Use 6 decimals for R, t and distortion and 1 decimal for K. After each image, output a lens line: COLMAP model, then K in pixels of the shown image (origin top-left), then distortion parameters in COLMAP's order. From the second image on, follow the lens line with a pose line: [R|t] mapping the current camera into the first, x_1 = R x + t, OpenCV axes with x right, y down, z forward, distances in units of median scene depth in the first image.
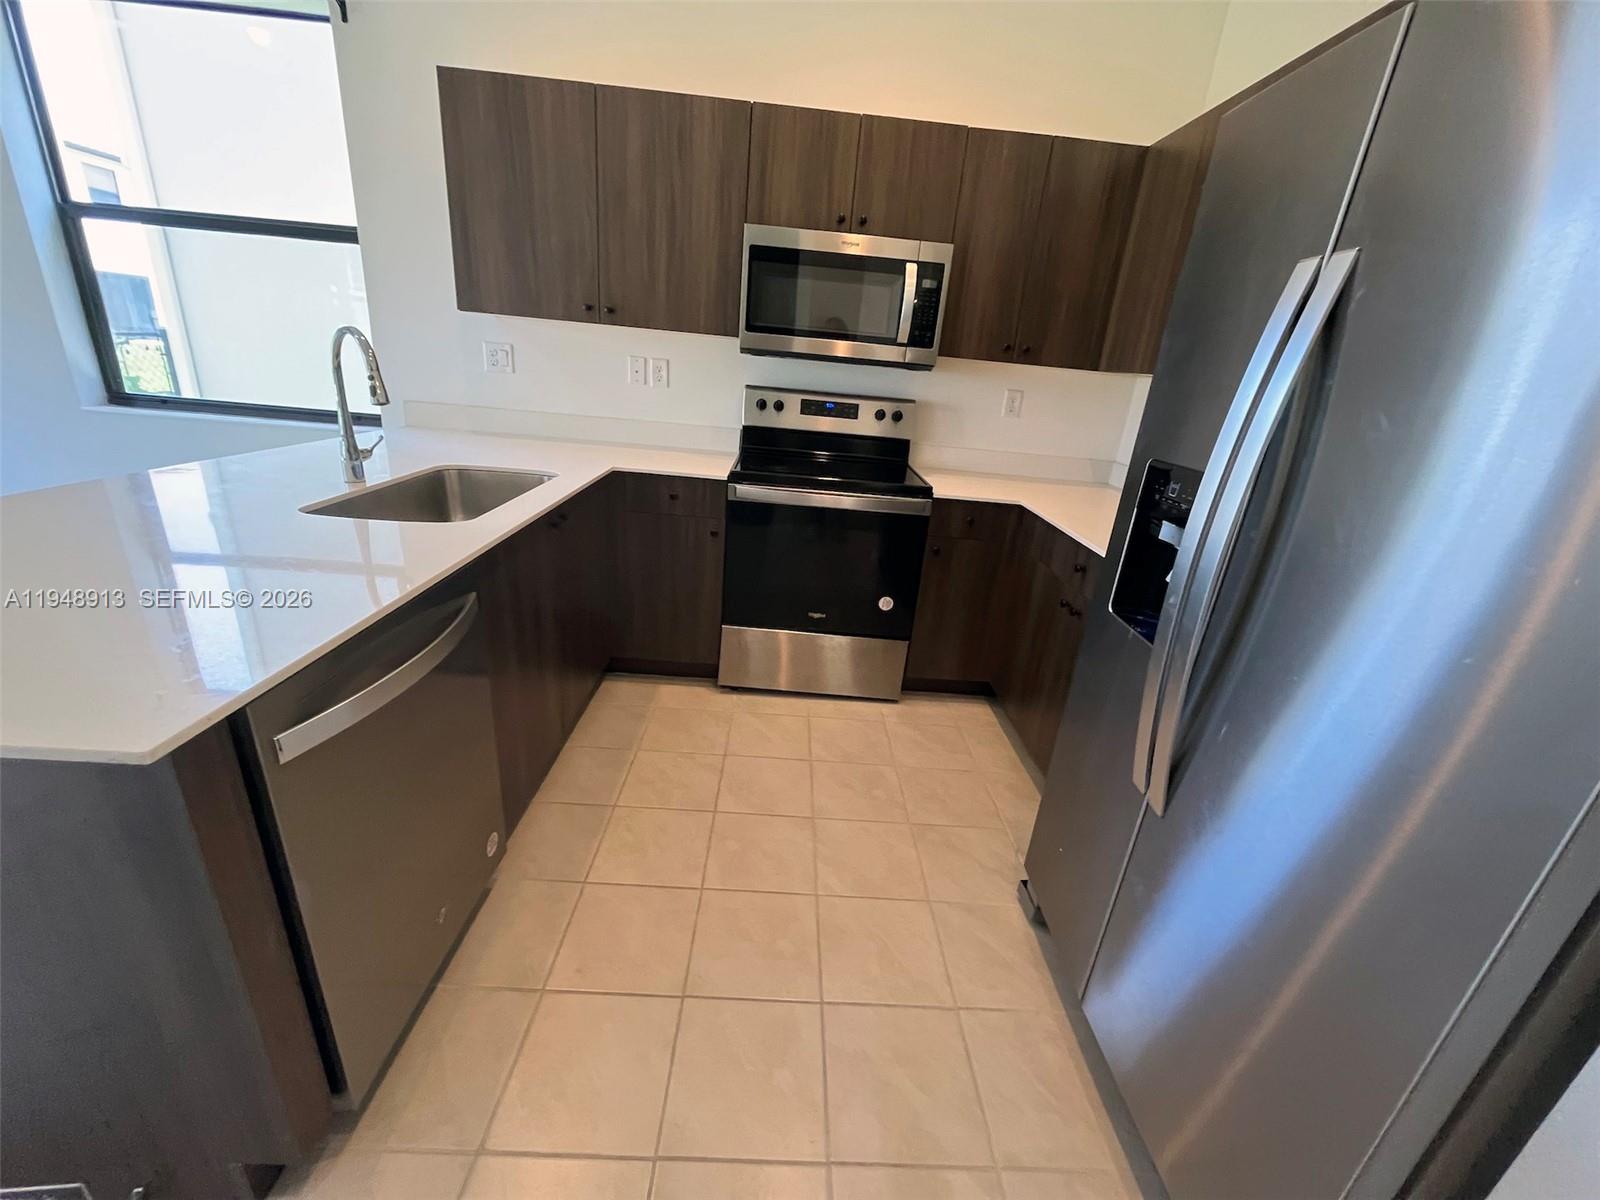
lens RADIAL K [[643.6, 0, 803.6], [0, 643.6, 599.4], [0, 0, 1]] dist [-0.002452, -0.000113]
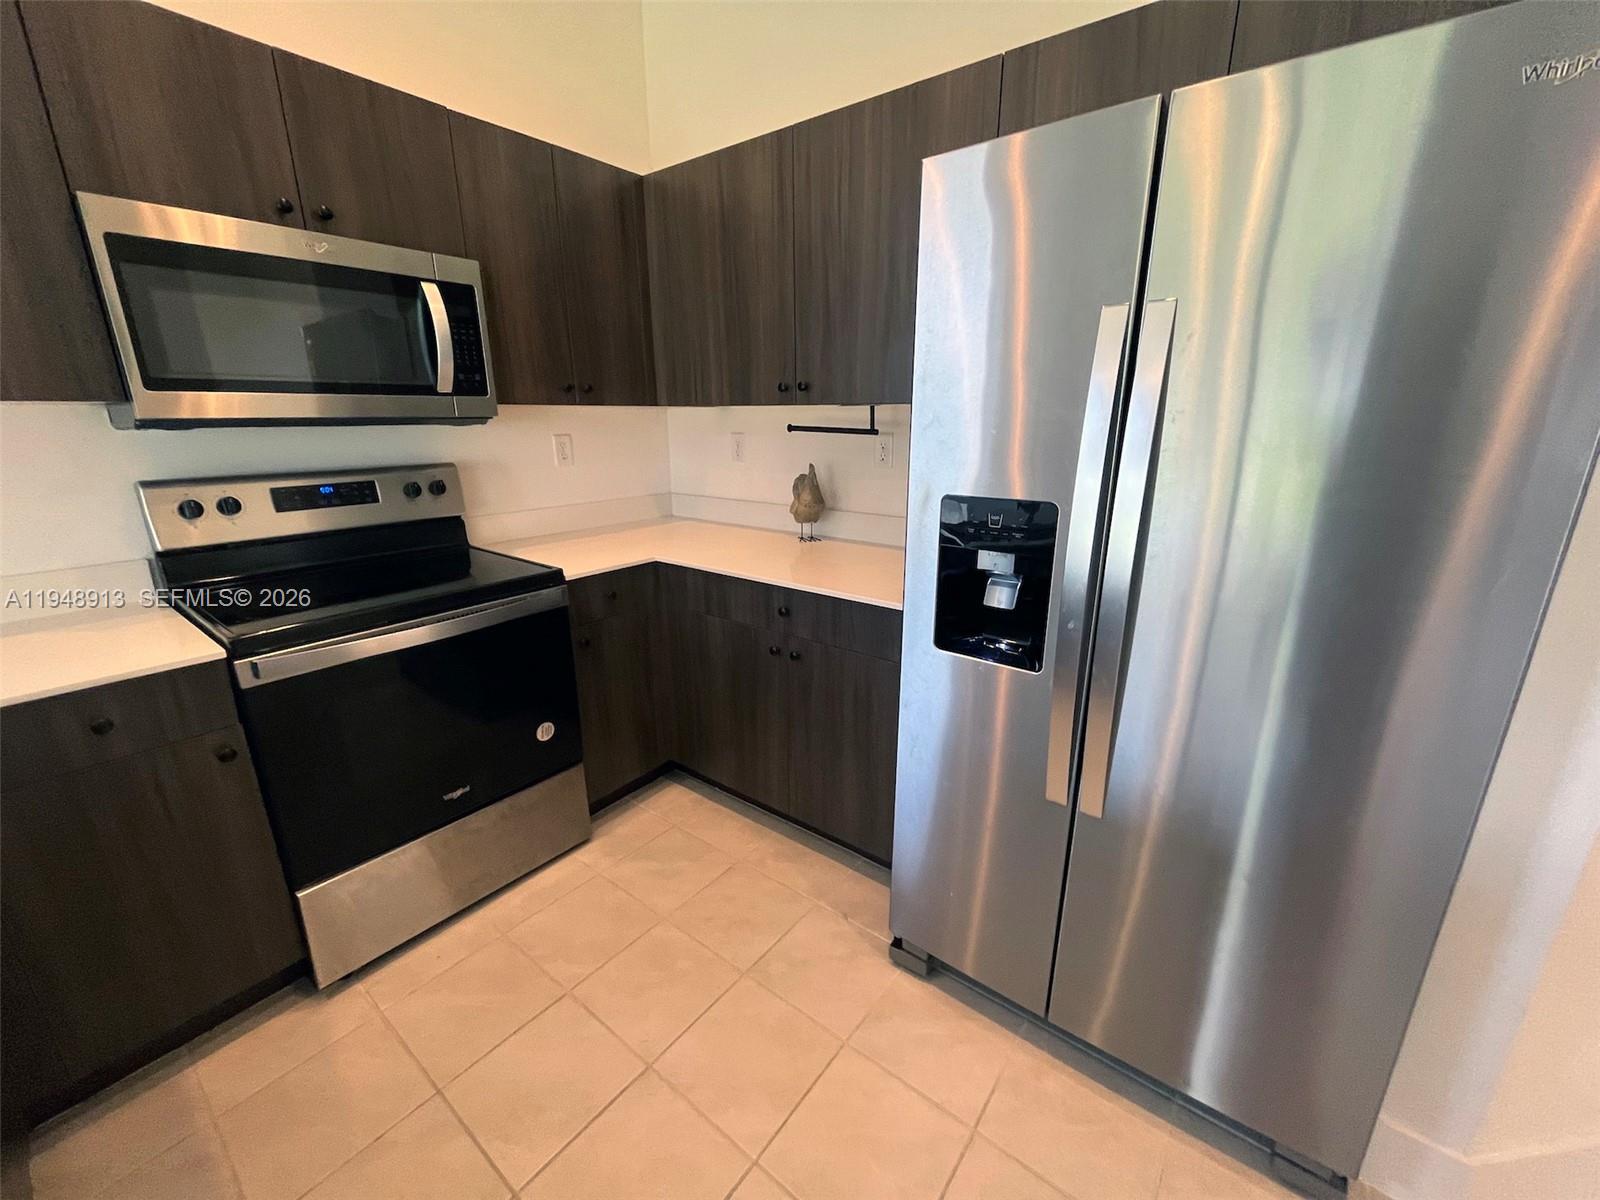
lens RADIAL K [[643.6, 0, 803.6], [0, 643.6, 599.4], [0, 0, 1]] dist [-0.002452, -0.000113]
pose [[0.621841, -0.300327, 0.723269, -0.185841], [0.325257, 0.939167, 0.110330, -0.126214], [-0.712406, 0.166641, 0.681696, 0.256613]]
